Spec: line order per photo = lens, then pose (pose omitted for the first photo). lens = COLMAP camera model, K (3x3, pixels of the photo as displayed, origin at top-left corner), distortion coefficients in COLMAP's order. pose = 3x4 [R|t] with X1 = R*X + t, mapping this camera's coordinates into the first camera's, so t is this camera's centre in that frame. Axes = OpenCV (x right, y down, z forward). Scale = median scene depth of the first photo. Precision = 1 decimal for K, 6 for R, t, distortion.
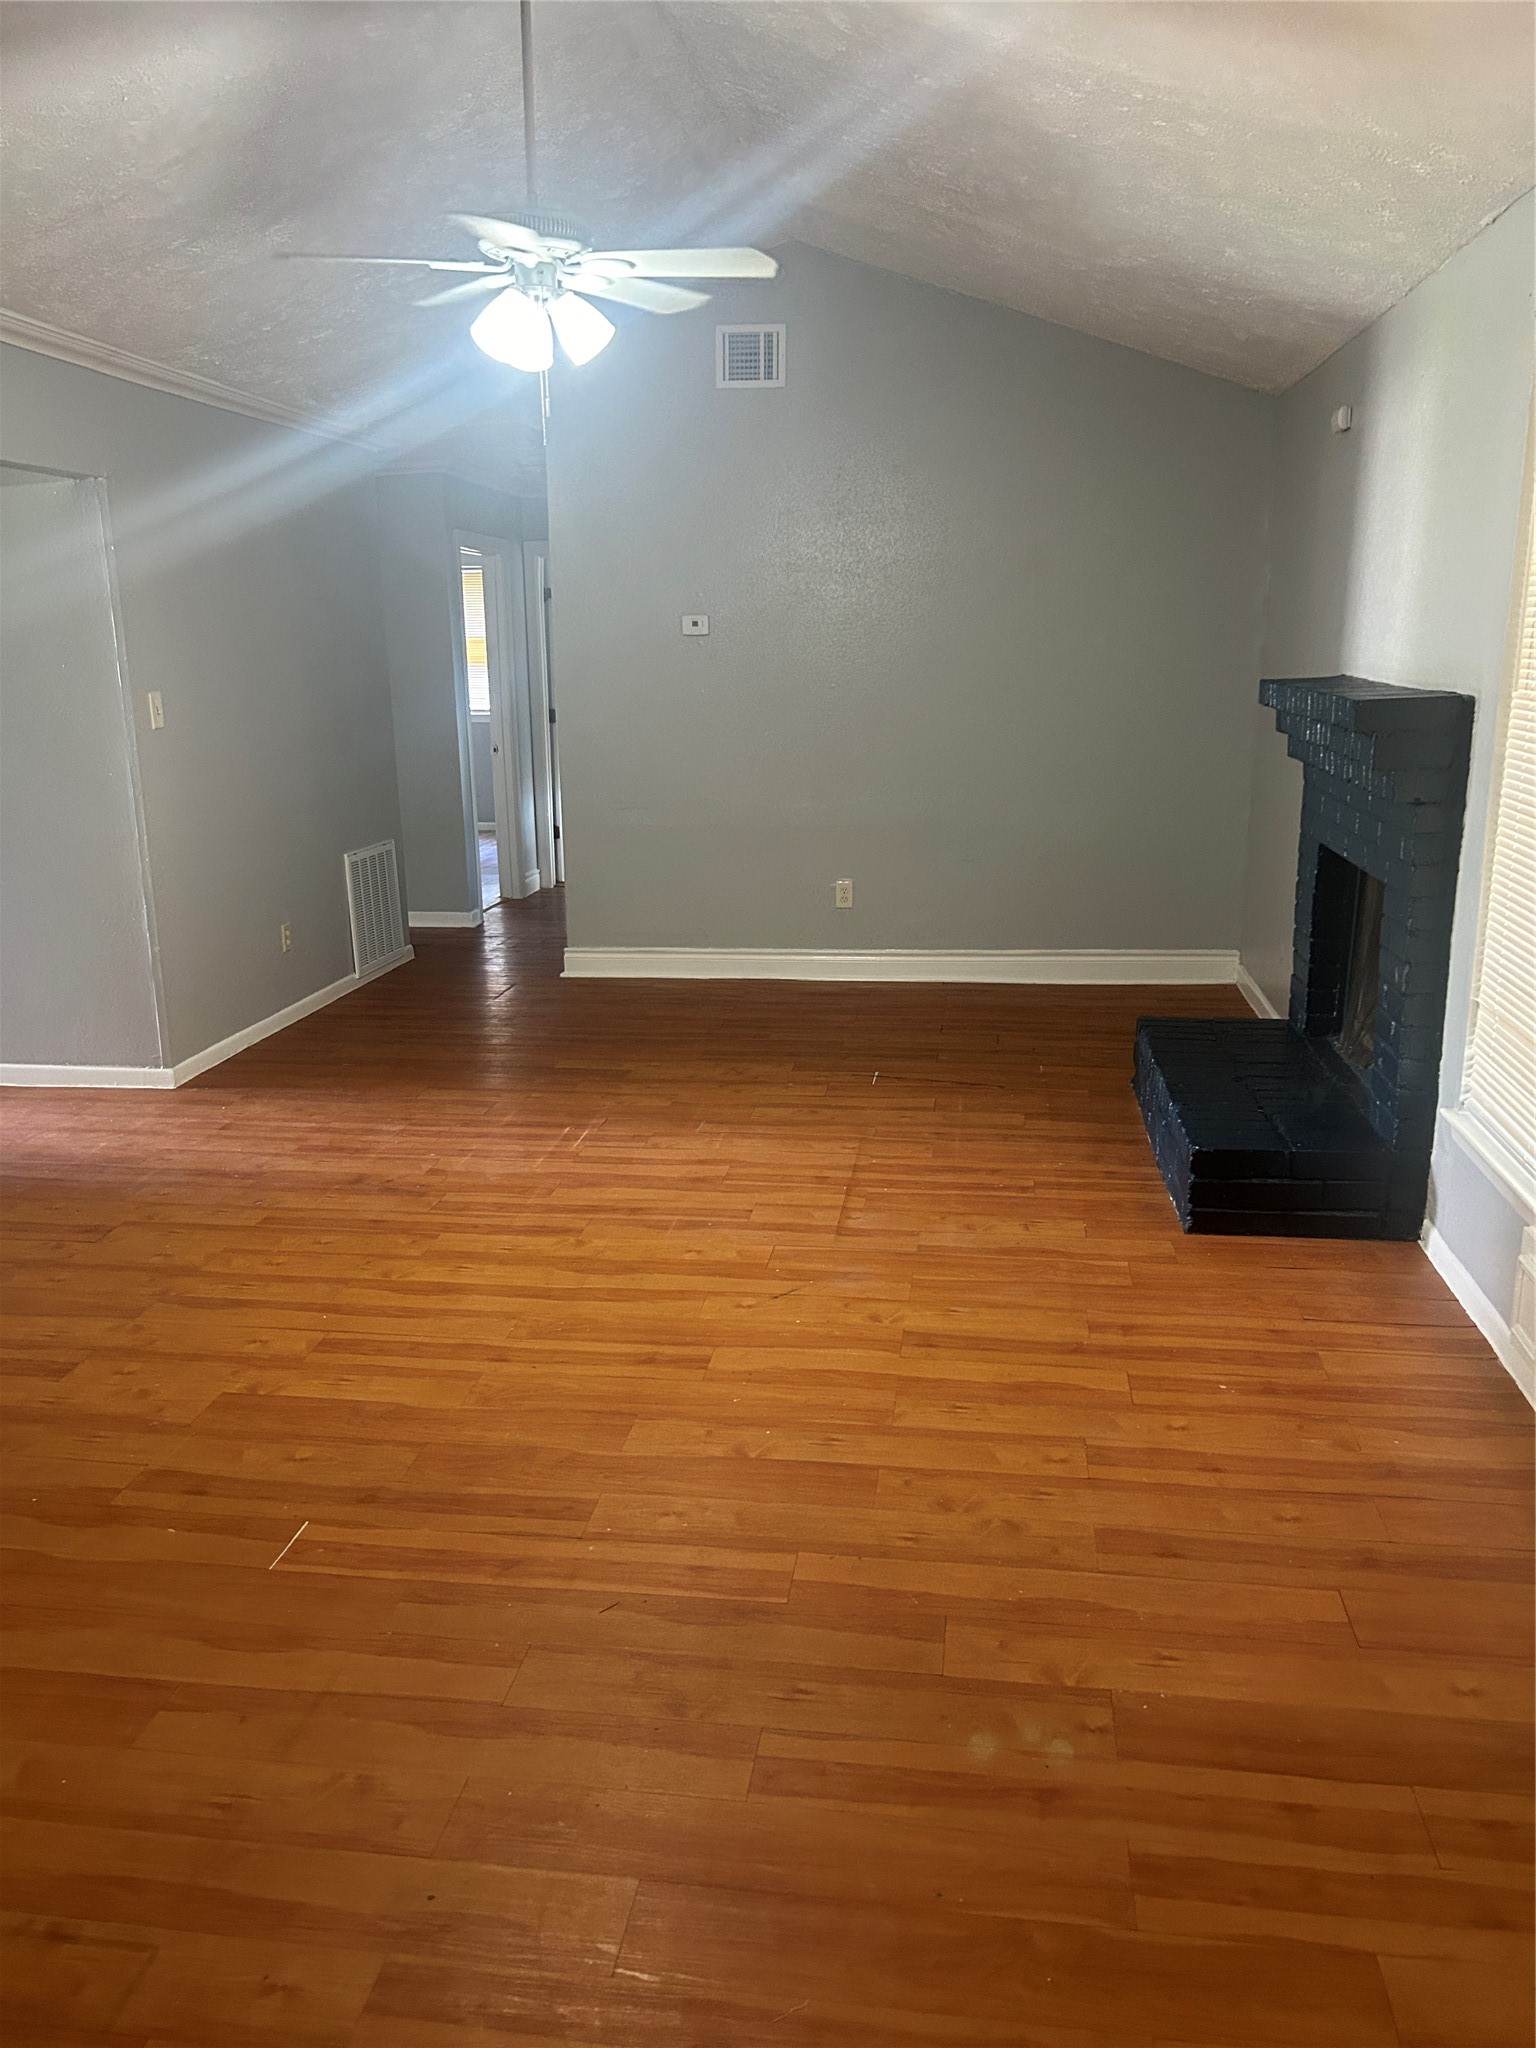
lens RADIAL K [[1554.4, 0, 771.4], [0, 1554.4, 1028.3], [0, 0, 1]] dist [0.034353, -0.032495]
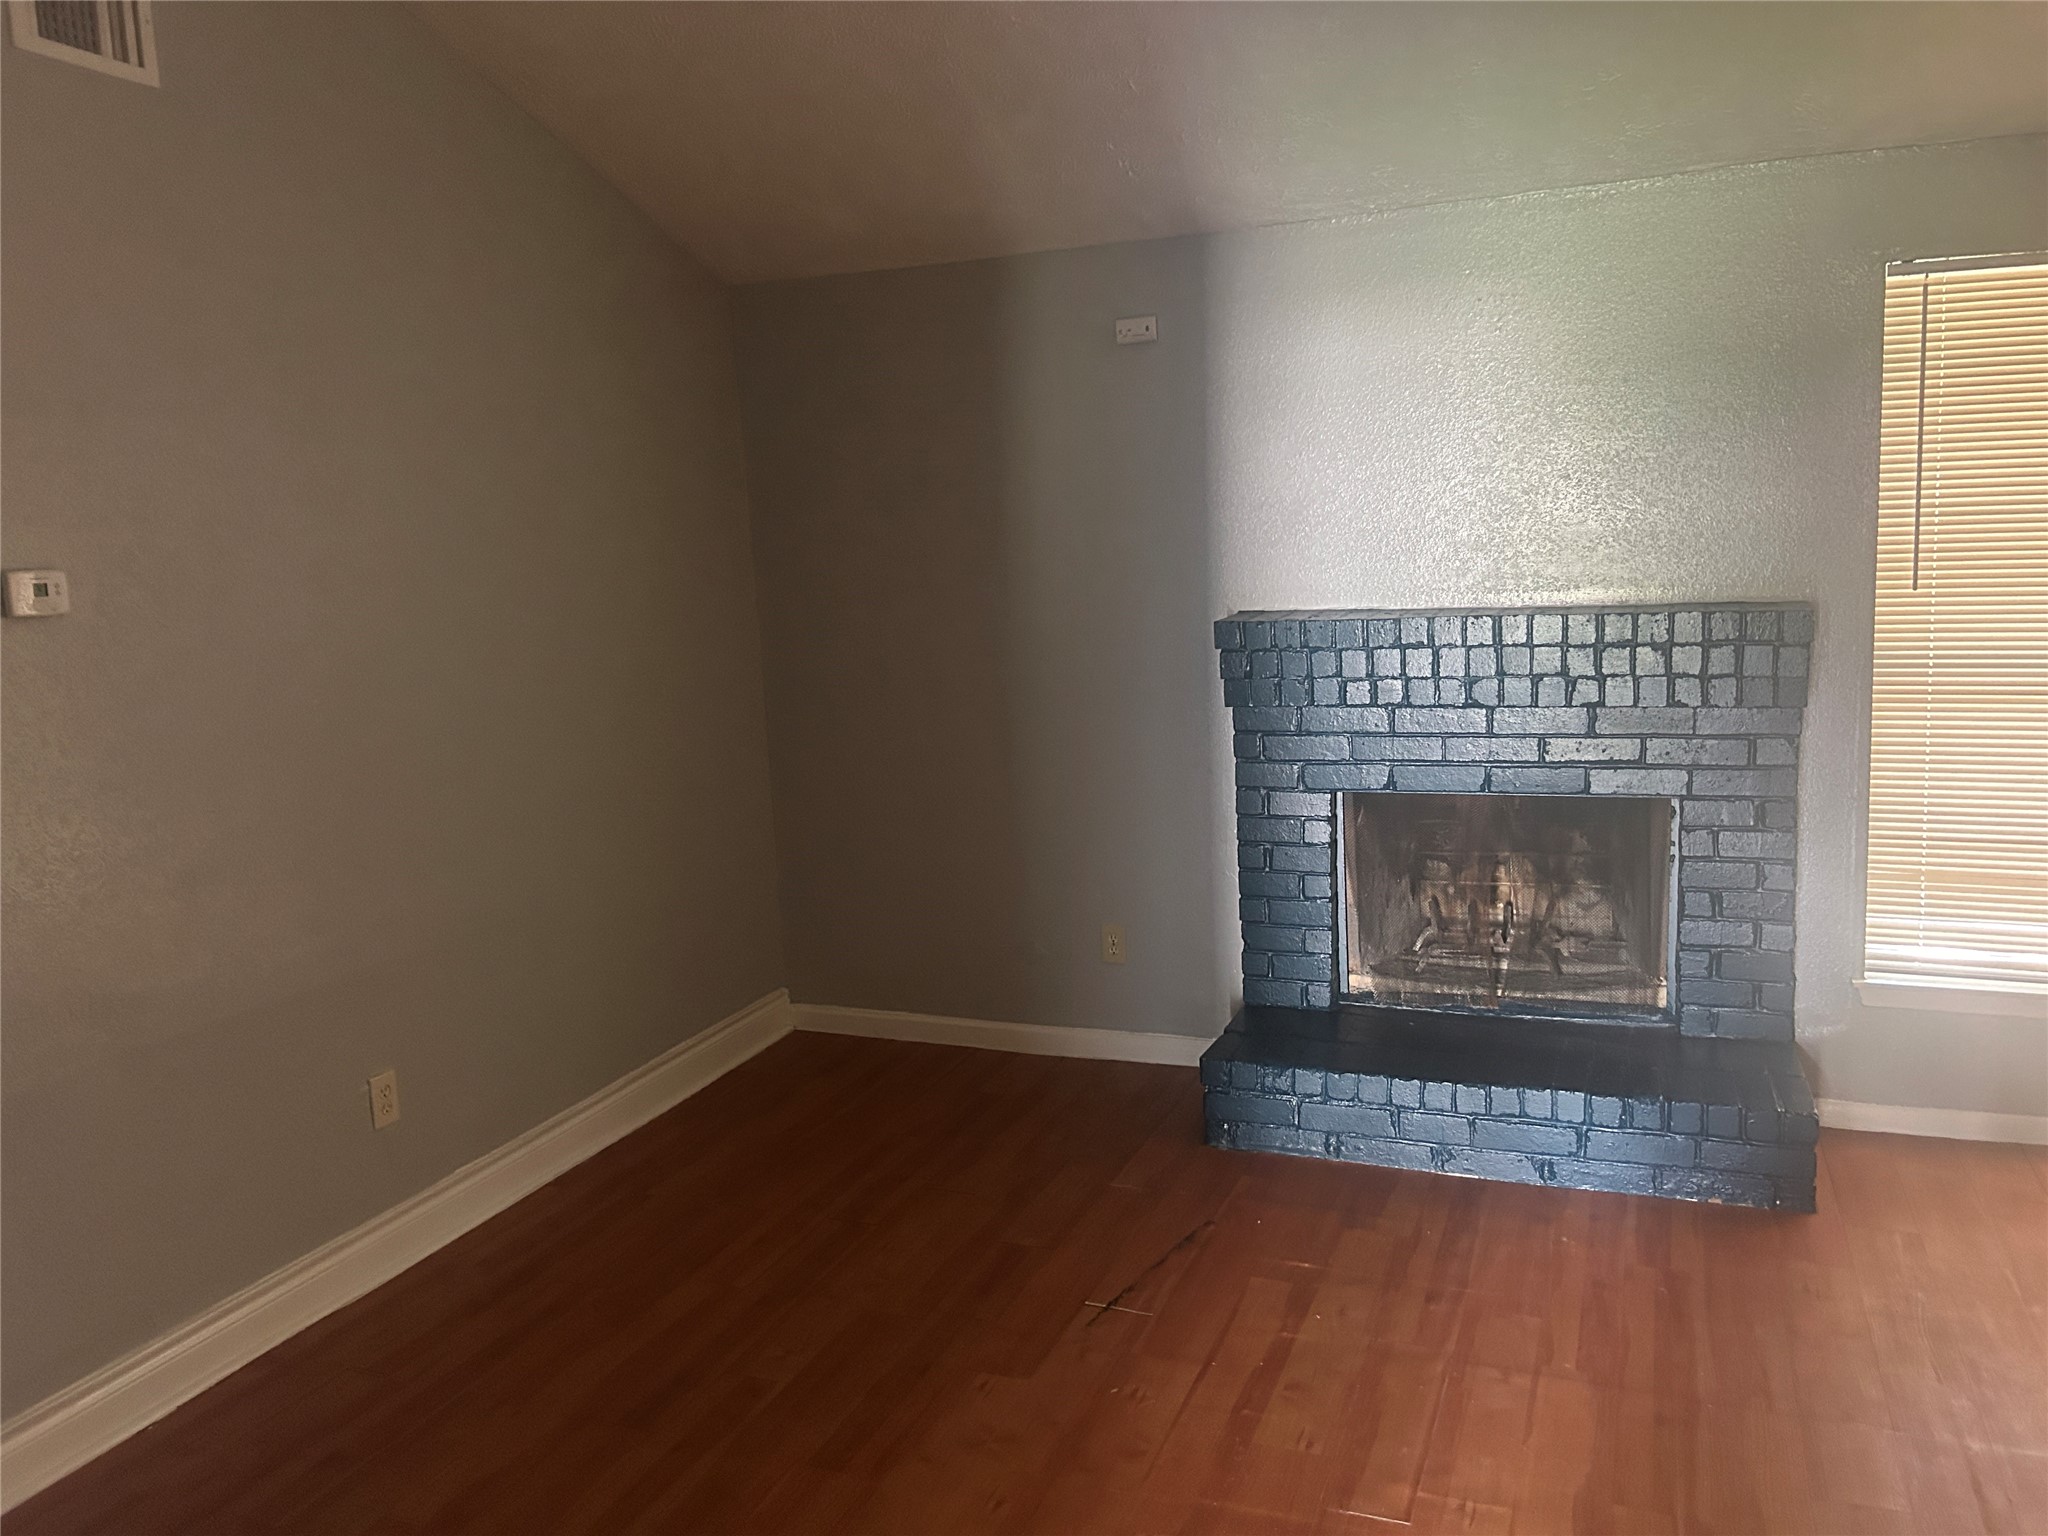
lens RADIAL K [[1554.4, 0, 1019.7], [0, 1554.4, 759.9], [0, 0, 1]] dist [0.034353, -0.032495]
pose [[0.237369, -0.135587, 0.961911, -0.495651], [0.272304, 0.959799, 0.068093, -0.223995], [-0.932473, 0.245769, 0.264747, 0.847869]]
